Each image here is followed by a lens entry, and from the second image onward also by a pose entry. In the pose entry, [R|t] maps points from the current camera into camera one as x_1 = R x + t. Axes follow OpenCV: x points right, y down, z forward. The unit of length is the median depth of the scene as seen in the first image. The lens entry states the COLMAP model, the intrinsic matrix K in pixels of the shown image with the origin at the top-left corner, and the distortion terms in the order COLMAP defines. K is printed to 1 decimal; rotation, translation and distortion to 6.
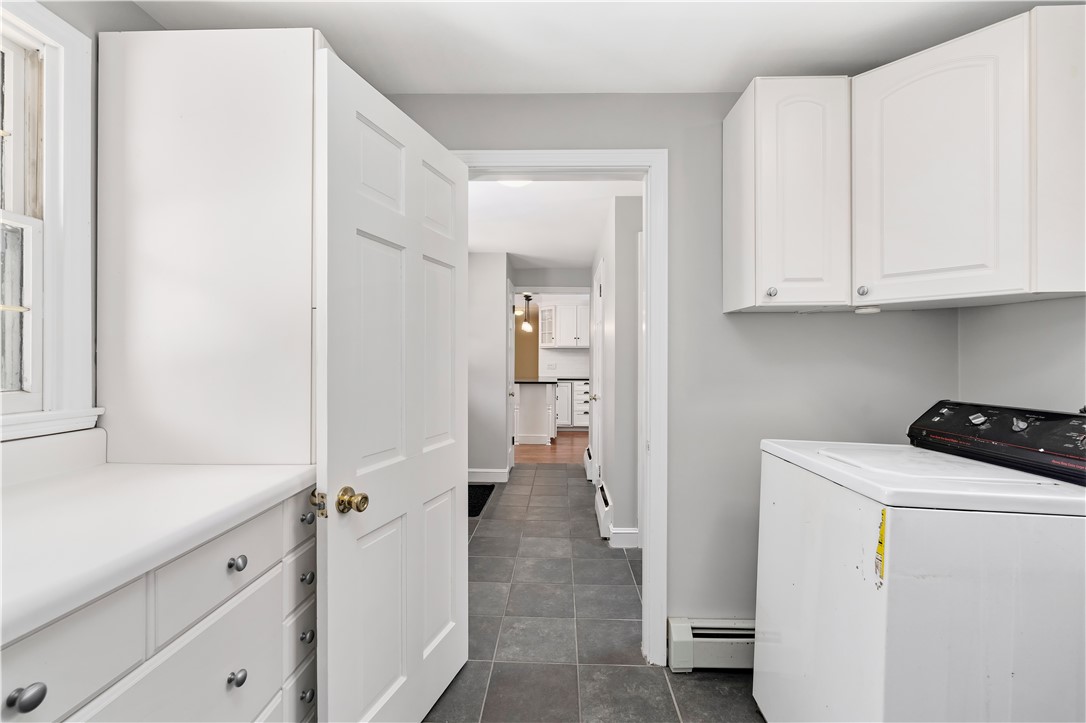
lens RADIAL K [[475.1, 0, 543.1], [0, 475.1, 363.8], [0, 0, 1]] dist [0.000048, 0.000021]
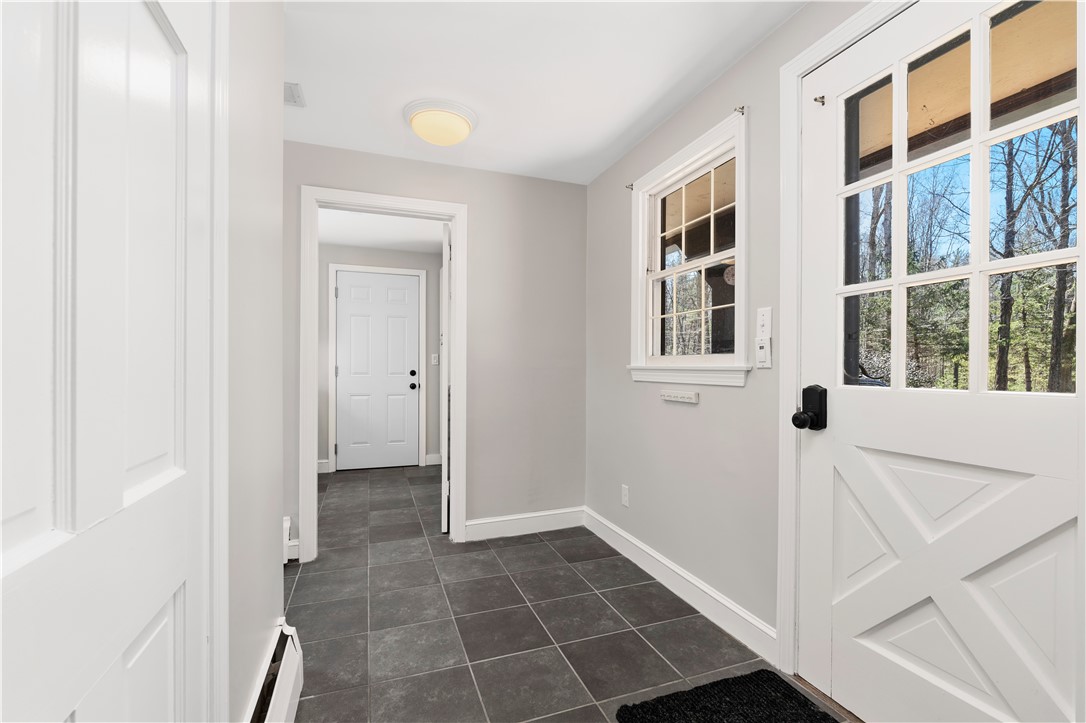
lens RADIAL K [[475.1, 0, 543.2], [0, 475.1, 366.1], [0, 0, 1]] dist [0.000048, 0.000021]
pose [[-0.924627, -0.005269, -0.380837, 0.107038], [-0.003453, 0.999979, -0.005451, 0.055854], [0.380858, -0.003725, -0.924626, 2.035282]]
